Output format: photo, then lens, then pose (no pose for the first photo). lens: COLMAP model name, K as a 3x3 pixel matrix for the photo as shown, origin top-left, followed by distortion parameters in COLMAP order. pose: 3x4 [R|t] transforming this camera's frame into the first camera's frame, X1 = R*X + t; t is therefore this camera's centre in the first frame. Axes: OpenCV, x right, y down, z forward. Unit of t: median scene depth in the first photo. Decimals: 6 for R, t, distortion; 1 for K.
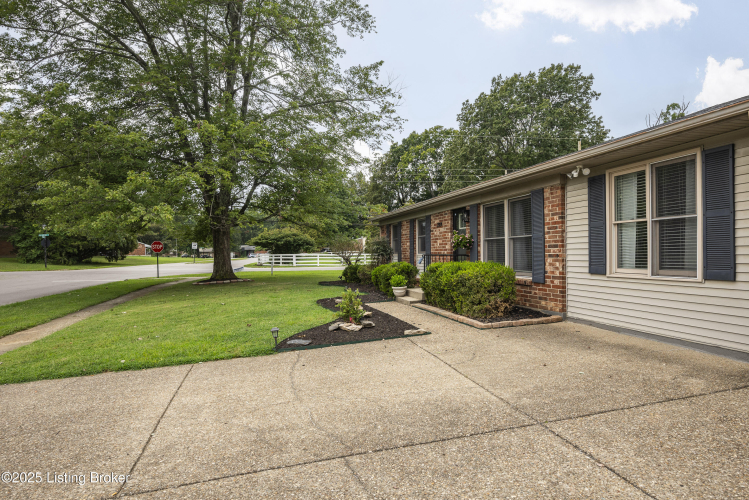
lens RADIAL K [[436.1, 0, 374.3], [0, 436.1, 248.9], [0, 0, 1]] dist [0.009349, 0.001767]
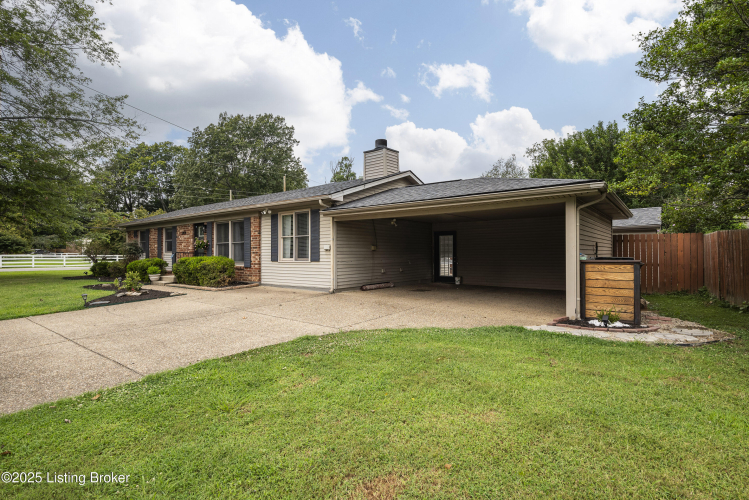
lens RADIAL K [[375.3, 0, 373.7], [0, 375.3, 249.3], [0, 0, 1]] dist [-0.000327, -0.001769]
pose [[0.789230, 0.014446, 0.613928, -0.117110], [-0.008353, 0.999883, -0.012789, 0.010737], [-0.614041, 0.004966, 0.789259, -0.382390]]
